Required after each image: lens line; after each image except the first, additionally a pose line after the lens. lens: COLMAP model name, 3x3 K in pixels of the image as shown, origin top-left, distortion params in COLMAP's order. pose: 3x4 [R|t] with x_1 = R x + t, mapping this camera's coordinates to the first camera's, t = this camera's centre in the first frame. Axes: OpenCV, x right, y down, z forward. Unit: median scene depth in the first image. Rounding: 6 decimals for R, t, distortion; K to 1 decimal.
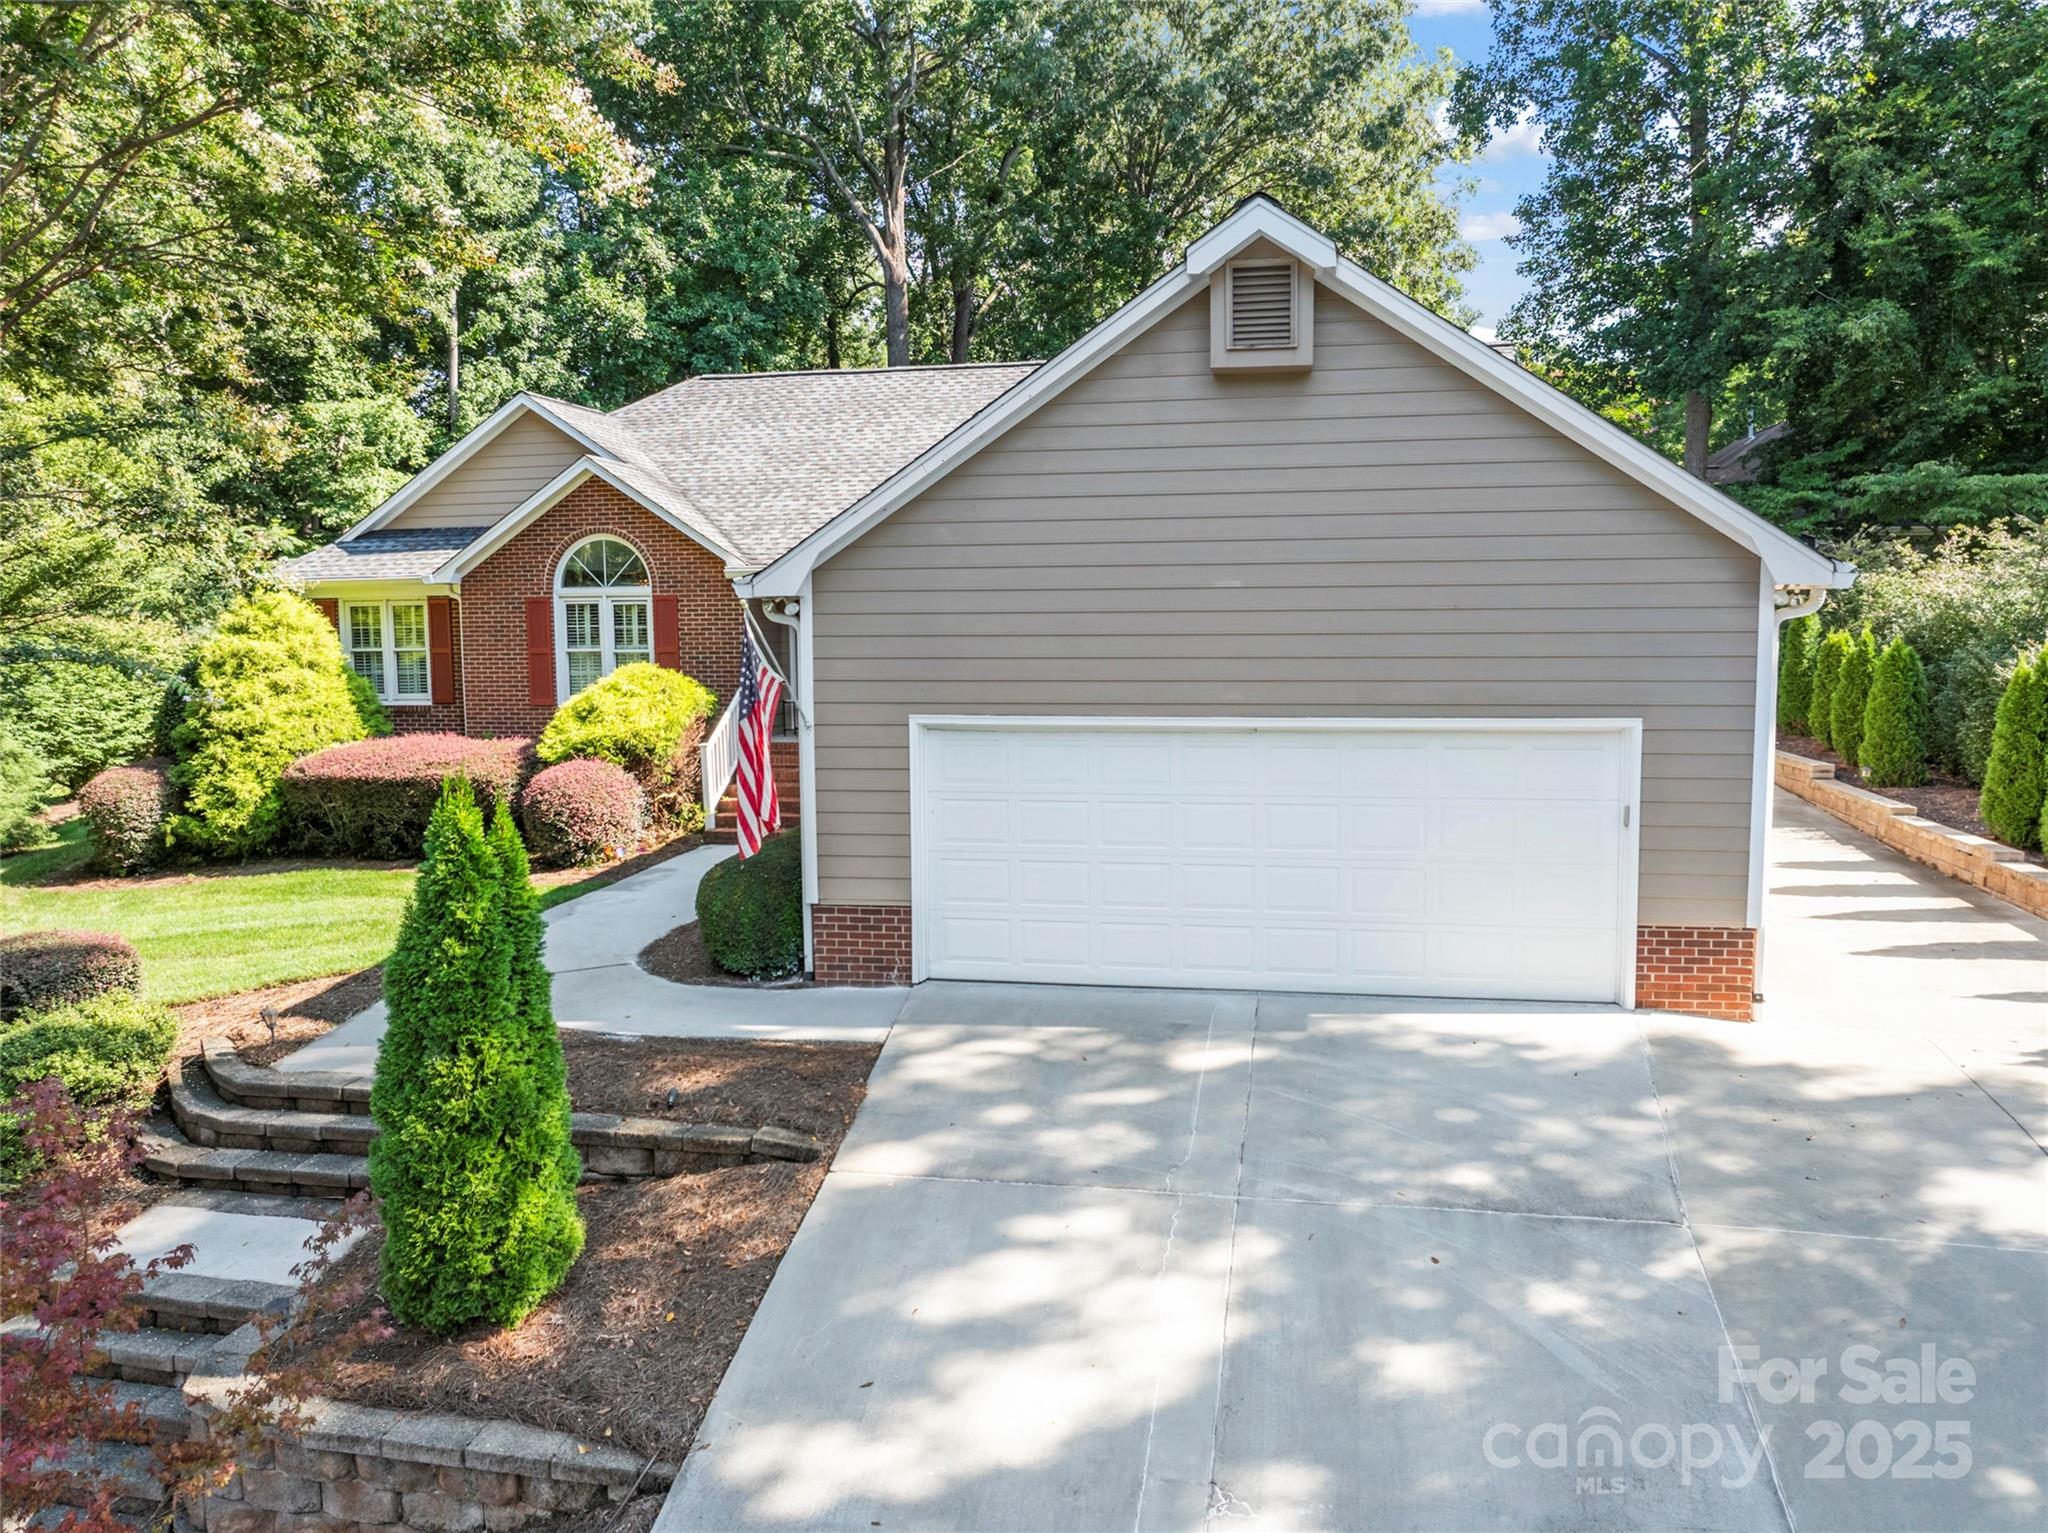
lens RADIAL K [[1486.0, 0, 1024.0], [0, 1486.0, 766.5], [0, 0, 1]] dist [-0.025438, 0.001068]
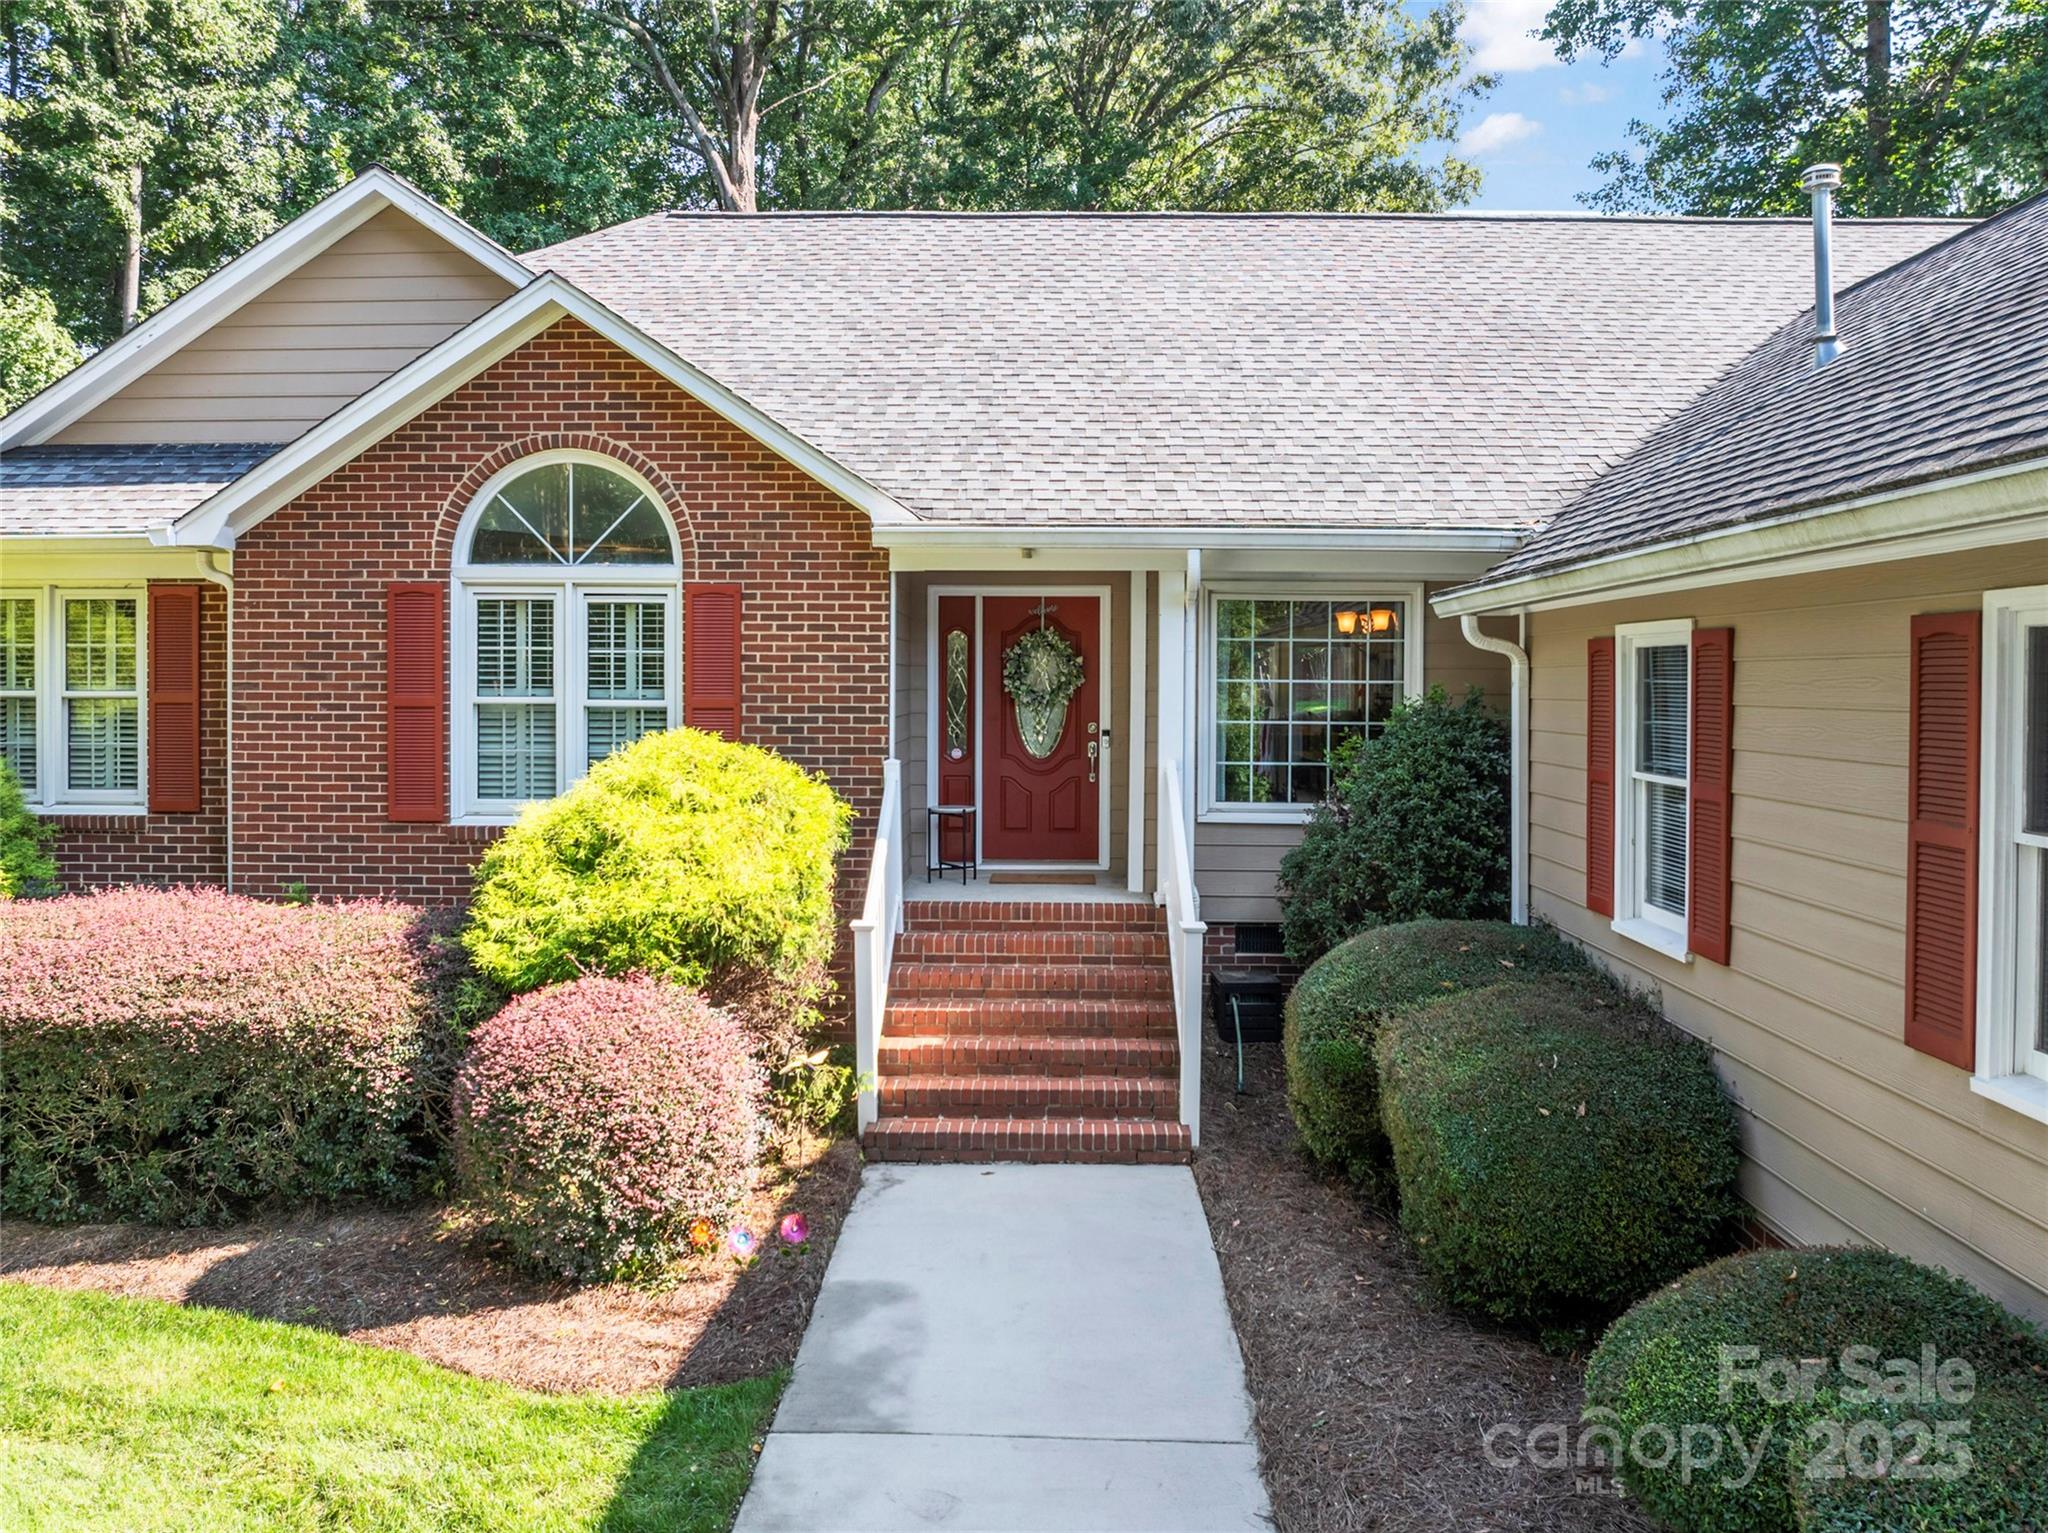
lens RADIAL K [[1627.5, 0, 1023.2], [0, 1627.5, 701.7], [0, 0, 1]] dist [-0.036910, 0.000433]
pose [[0.985246, 0.012059, 0.170720, -0.231911], [0.002603, 0.996343, -0.085402, -0.035518], [-0.171126, 0.084586, 0.981611, 0.489917]]
